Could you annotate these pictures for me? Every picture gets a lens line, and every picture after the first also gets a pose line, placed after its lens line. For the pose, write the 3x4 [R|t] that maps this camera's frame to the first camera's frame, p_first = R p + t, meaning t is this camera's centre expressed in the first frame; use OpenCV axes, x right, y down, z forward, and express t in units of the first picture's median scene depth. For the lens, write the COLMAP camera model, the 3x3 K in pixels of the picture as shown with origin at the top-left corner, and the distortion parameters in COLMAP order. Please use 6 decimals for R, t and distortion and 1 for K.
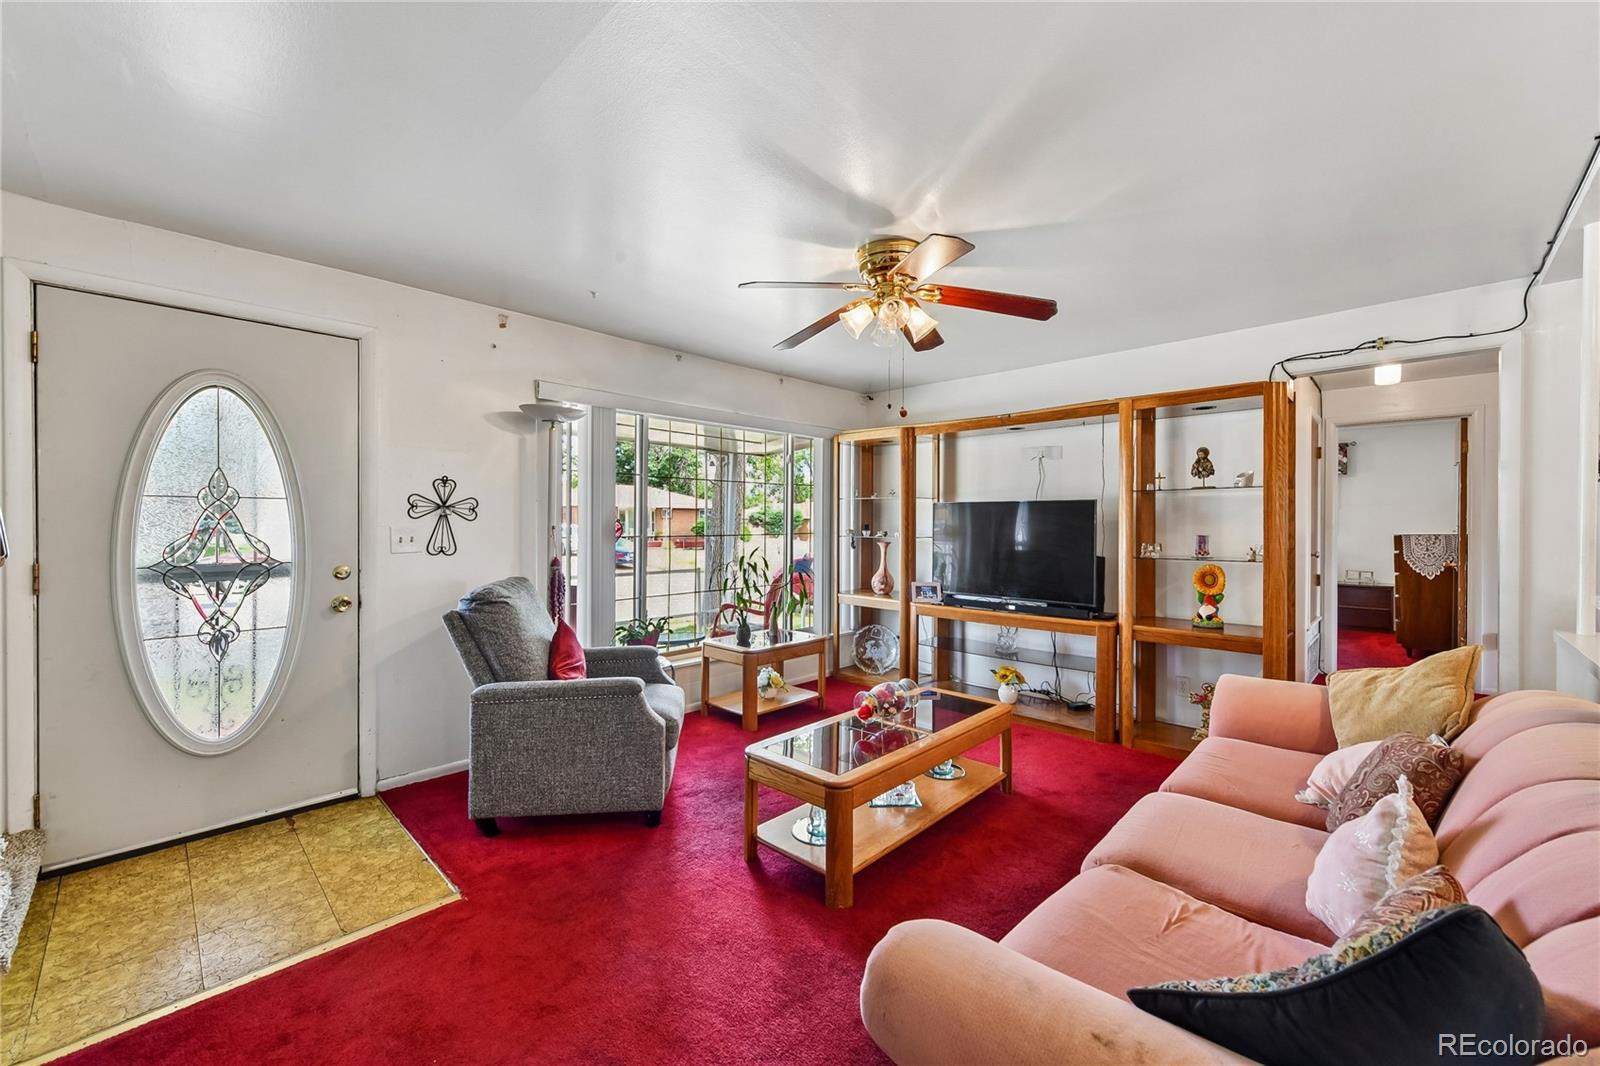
lens RADIAL K [[631.6, 0, 802.9], [0, 631.6, 525.9], [0, 0, 1]] dist [-0.002166, -0.000417]
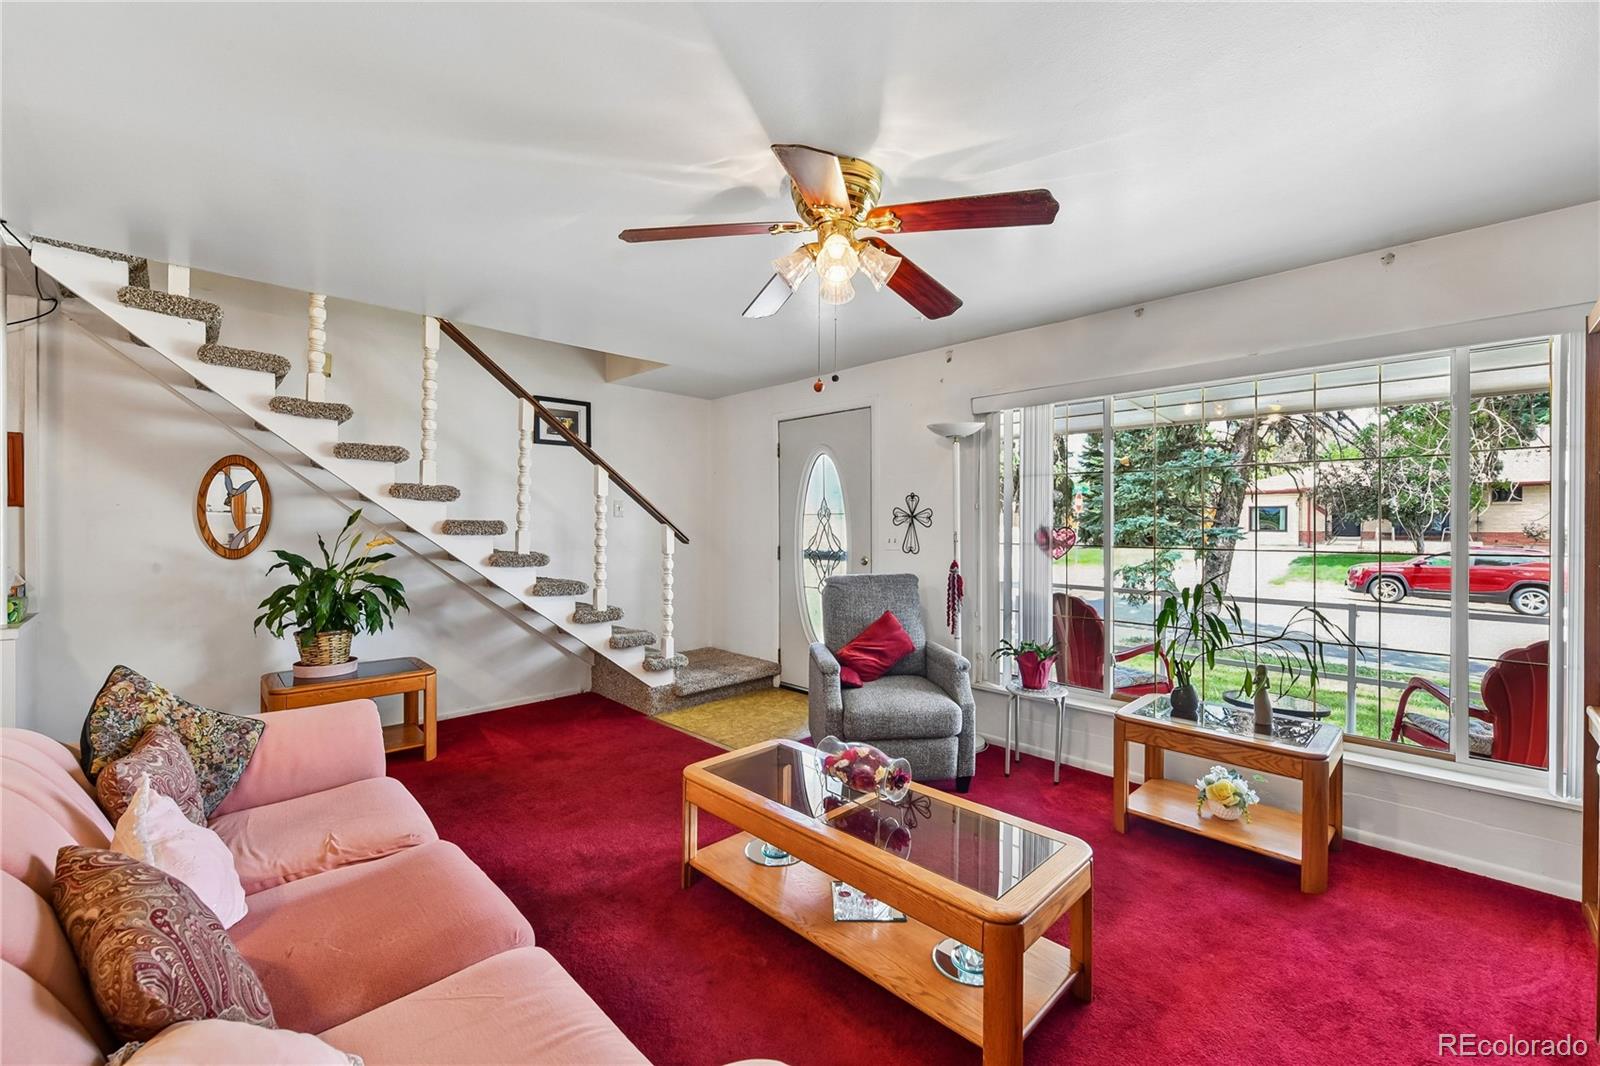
lens RADIAL K [[650.4, 0, 810.2], [0, 650.4, 528.1], [0, 0, 1]] dist [0.003463, -0.002818]
pose [[-0.026079, 0.001517, -0.999659, 0.802045], [-0.008238, 0.999965, 0.001732, -0.006683], [0.999626, 0.008280, -0.026065, 0.846023]]
